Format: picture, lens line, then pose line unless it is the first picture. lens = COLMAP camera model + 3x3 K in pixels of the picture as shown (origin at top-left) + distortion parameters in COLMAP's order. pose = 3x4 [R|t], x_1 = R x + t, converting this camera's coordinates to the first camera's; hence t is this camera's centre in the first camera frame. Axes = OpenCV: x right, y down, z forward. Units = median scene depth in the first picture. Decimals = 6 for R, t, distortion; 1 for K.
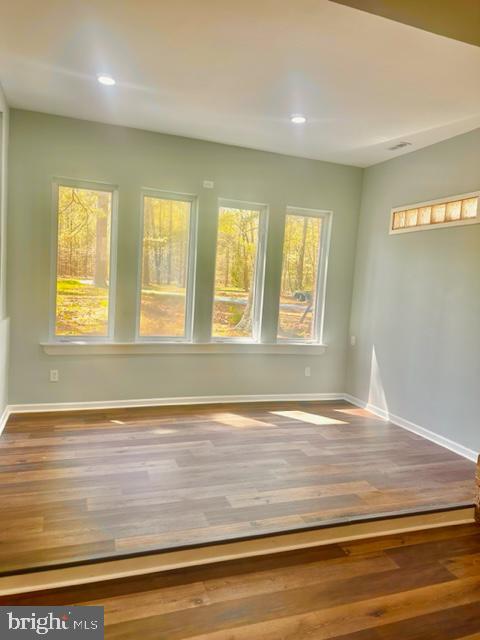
lens RADIAL K [[453.3, 0, 236.5], [0, 453.3, 316.6], [0, 0, 1]] dist [0.071205, -0.084810]
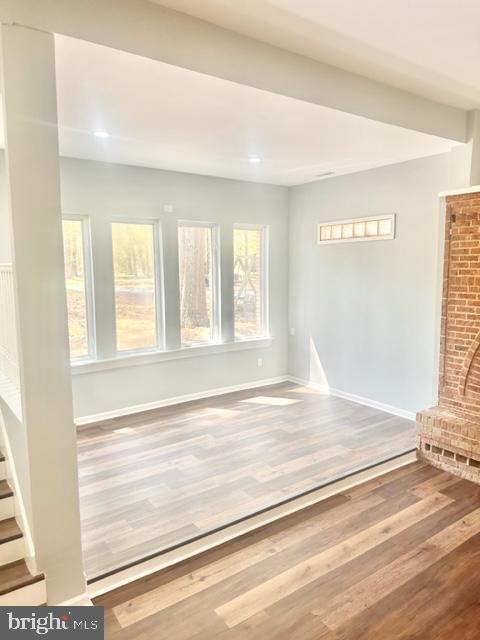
lens RADIAL K [[453.3, 0, 242.3], [0, 453.3, 316.4], [0, 0, 1]] dist [0.071205, -0.084810]
pose [[0.959255, -0.098129, 0.264955, -0.252416], [0.085098, 0.994549, 0.060251, -0.096117], [-0.269423, -0.035249, 0.962377, -0.155415]]
